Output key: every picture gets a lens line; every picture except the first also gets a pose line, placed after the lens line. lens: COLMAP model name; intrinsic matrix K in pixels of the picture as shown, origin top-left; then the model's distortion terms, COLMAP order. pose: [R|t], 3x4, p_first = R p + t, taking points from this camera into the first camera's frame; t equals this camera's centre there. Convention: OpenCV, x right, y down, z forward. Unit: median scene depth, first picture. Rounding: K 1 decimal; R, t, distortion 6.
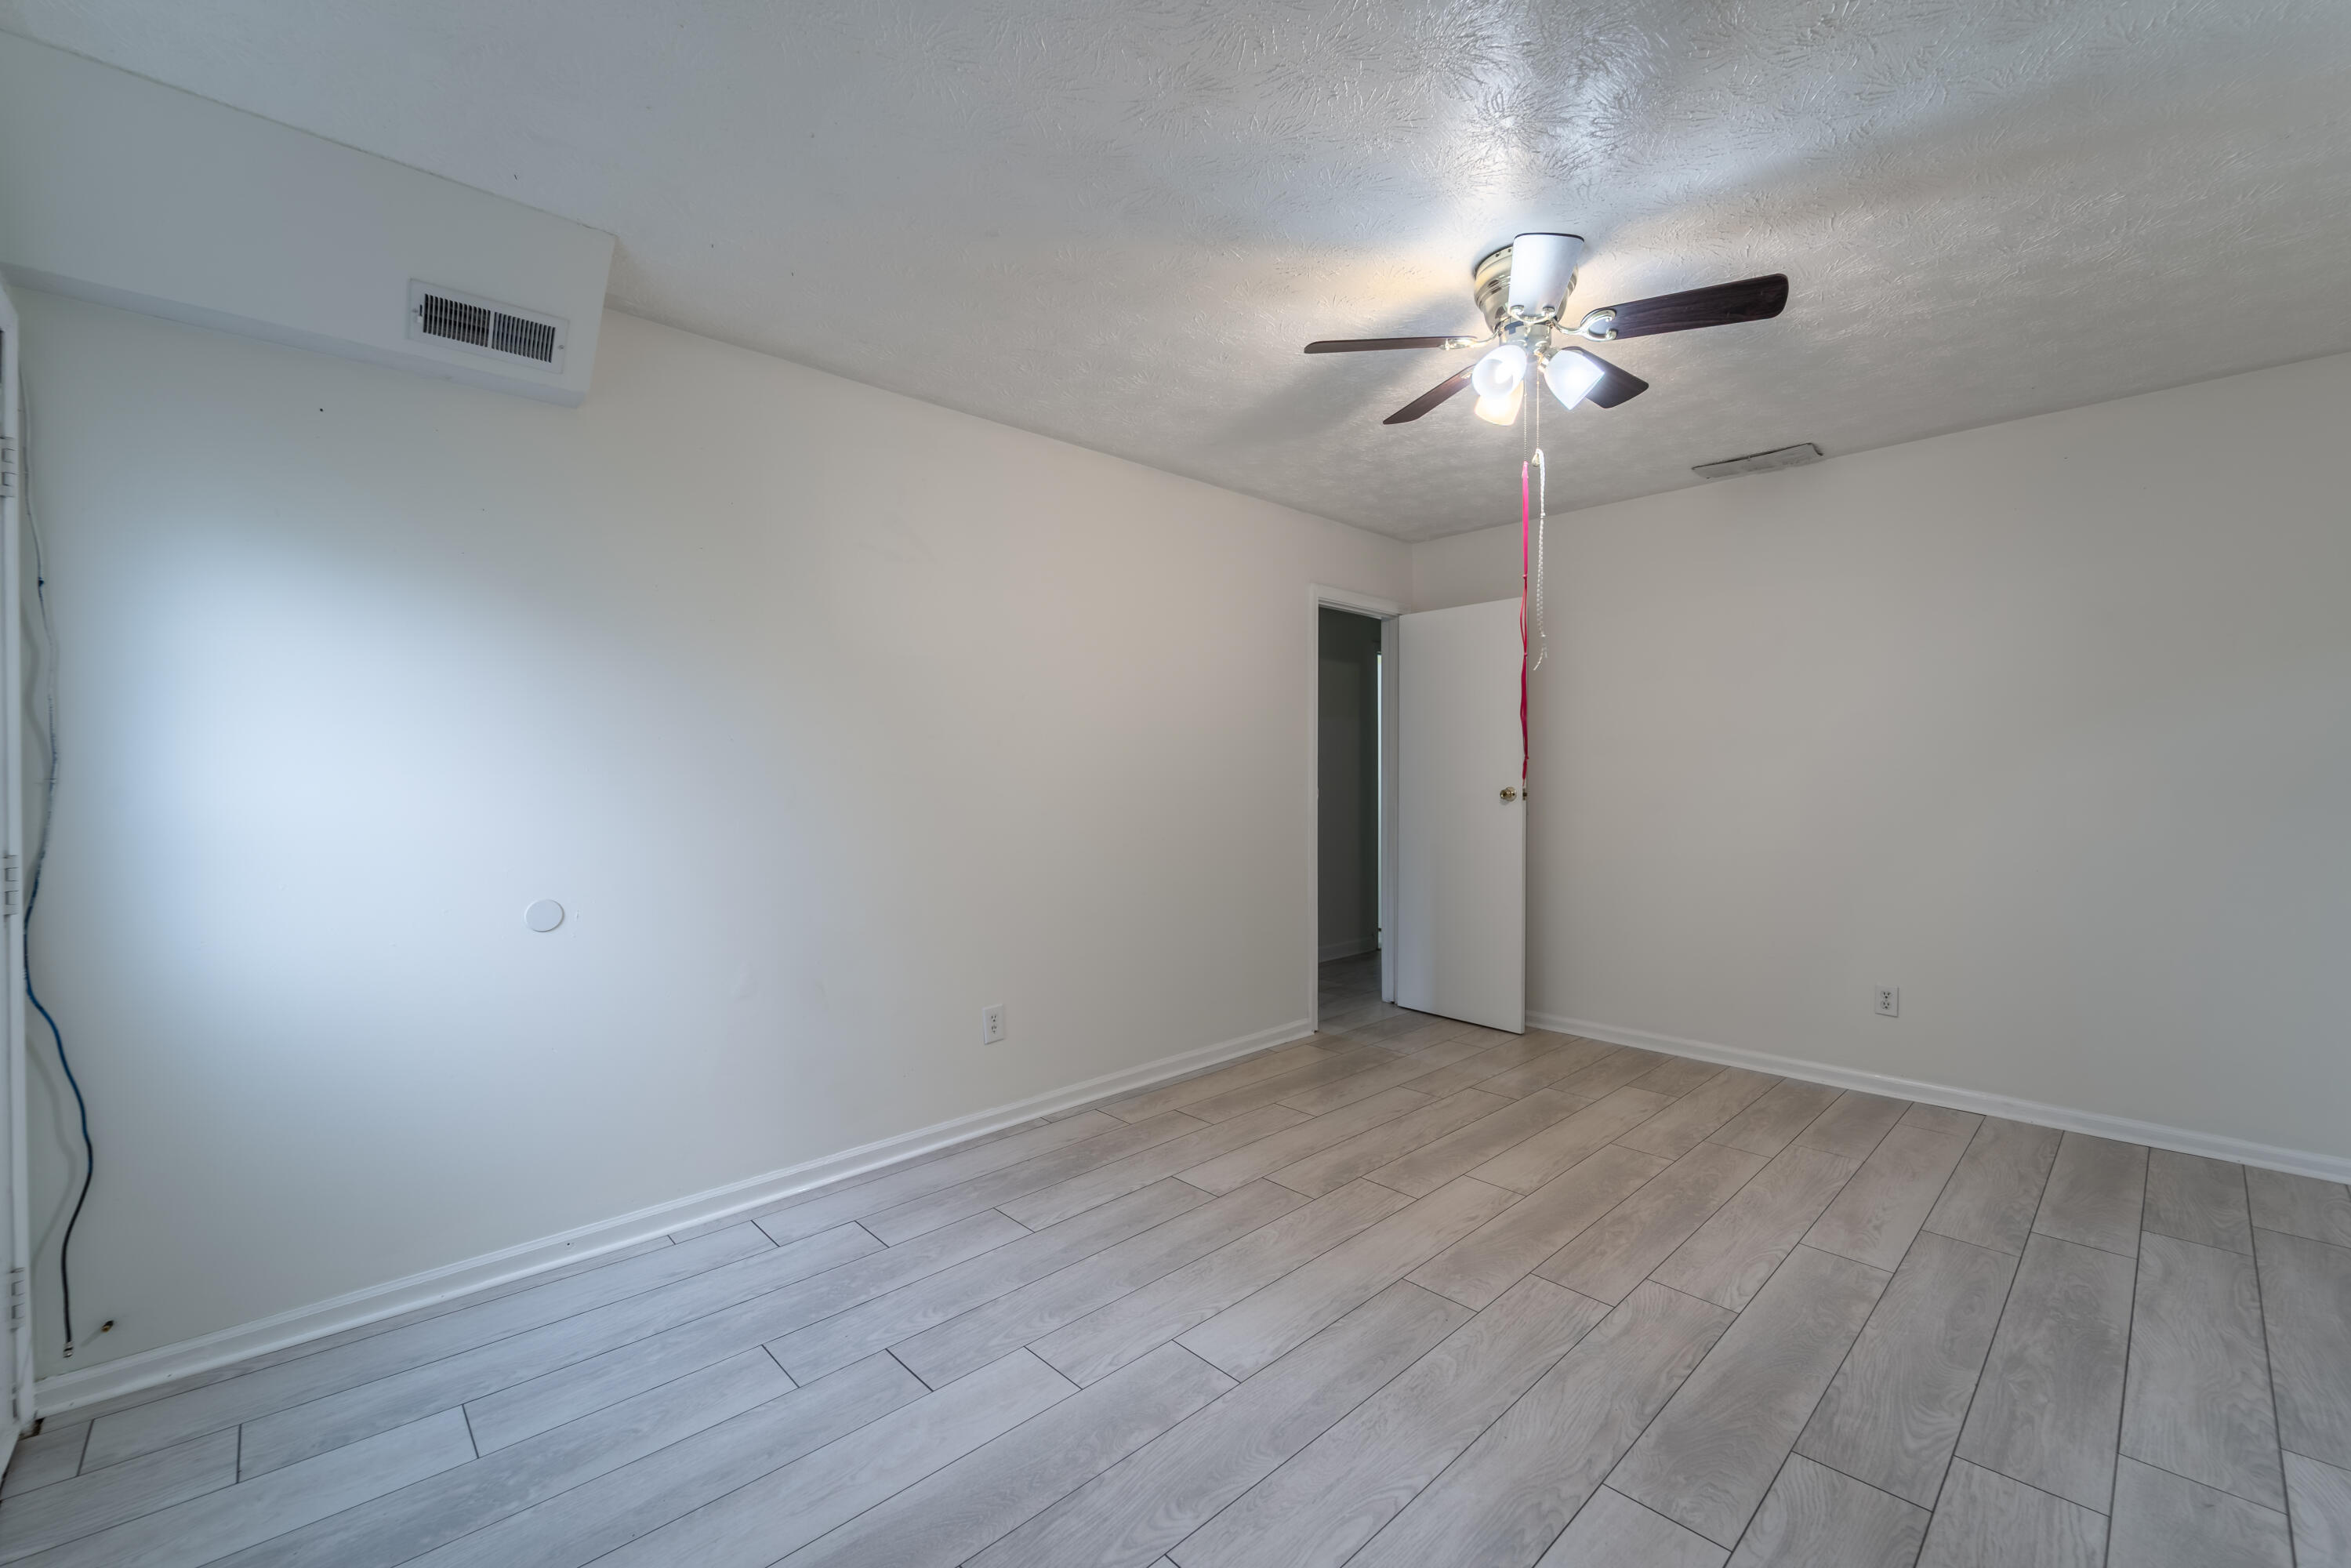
lens RADIAL K [[948.7, 0, 1170.6], [0, 948.7, 781.3], [0, 0, 1]] dist [0.000236, -0.002581]
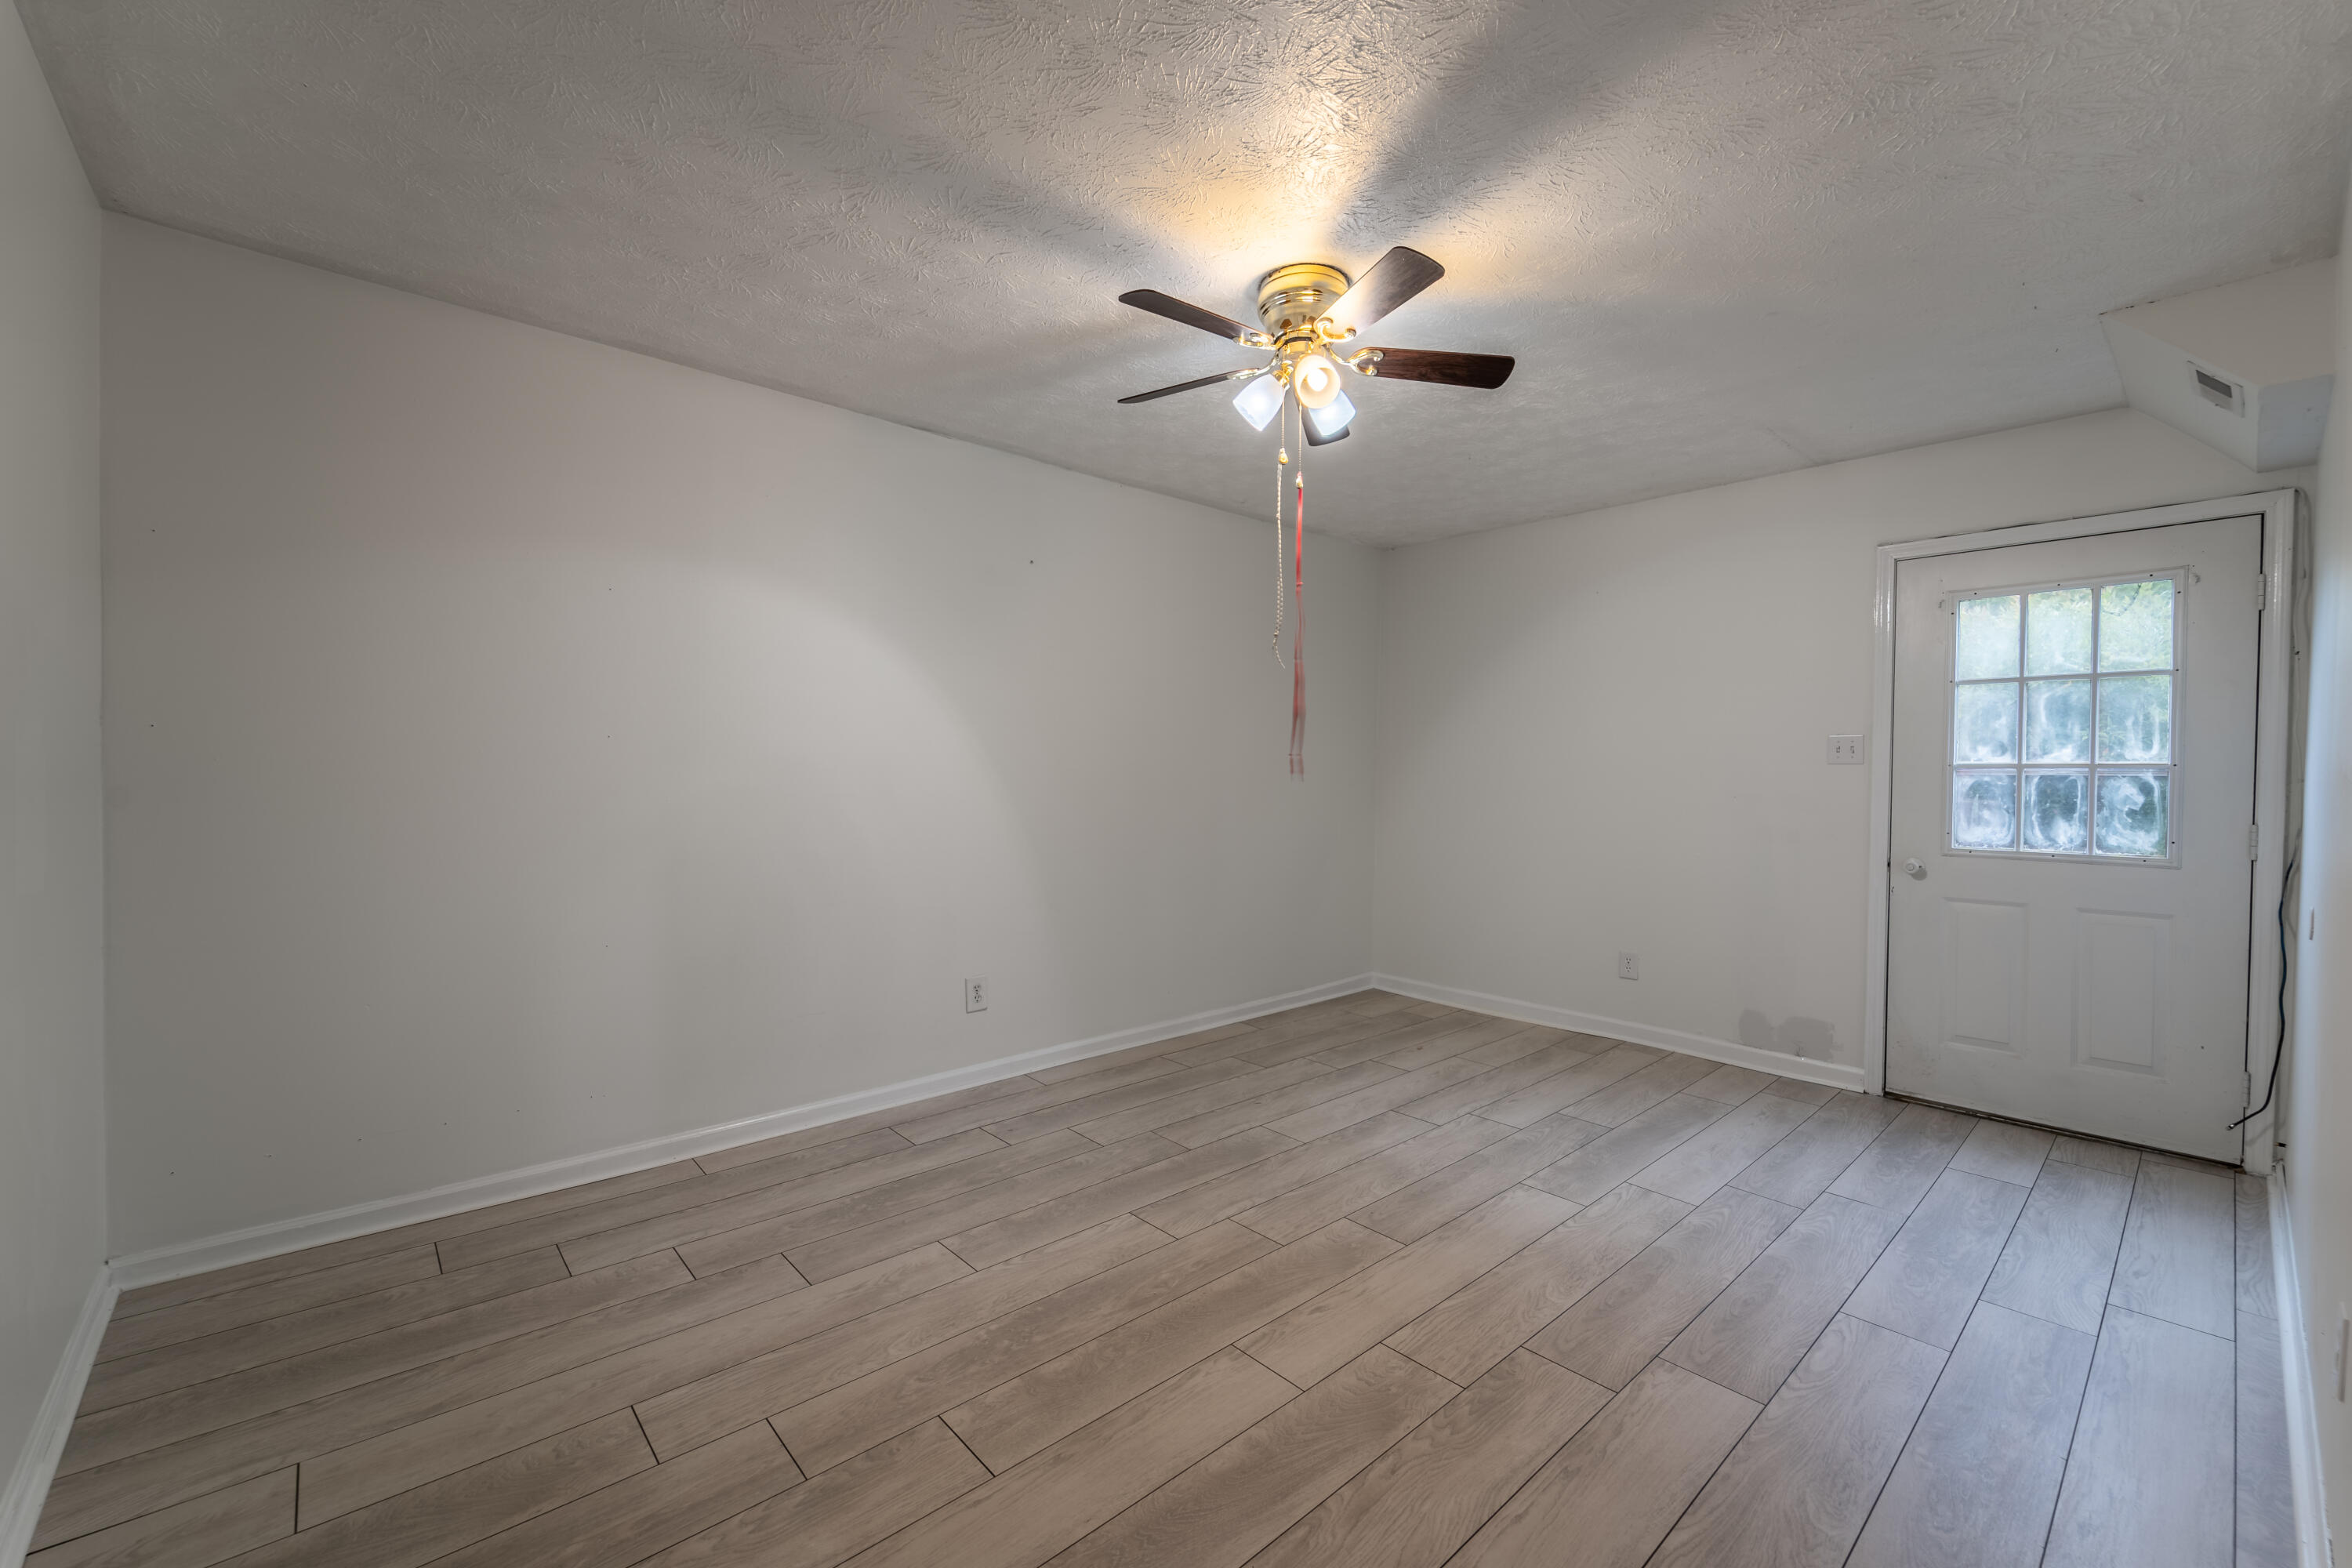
lens RADIAL K [[949.1, 0, 1179.5], [0, 949.1, 789.0], [0, 0, 1]] dist [0.000236, -0.002581]
pose [[-0.999843, -0.004466, 0.017124, 0.502827], [-0.003958, 0.999554, 0.029614, -0.016271], [-0.017249, 0.029541, -0.999415, 2.137022]]
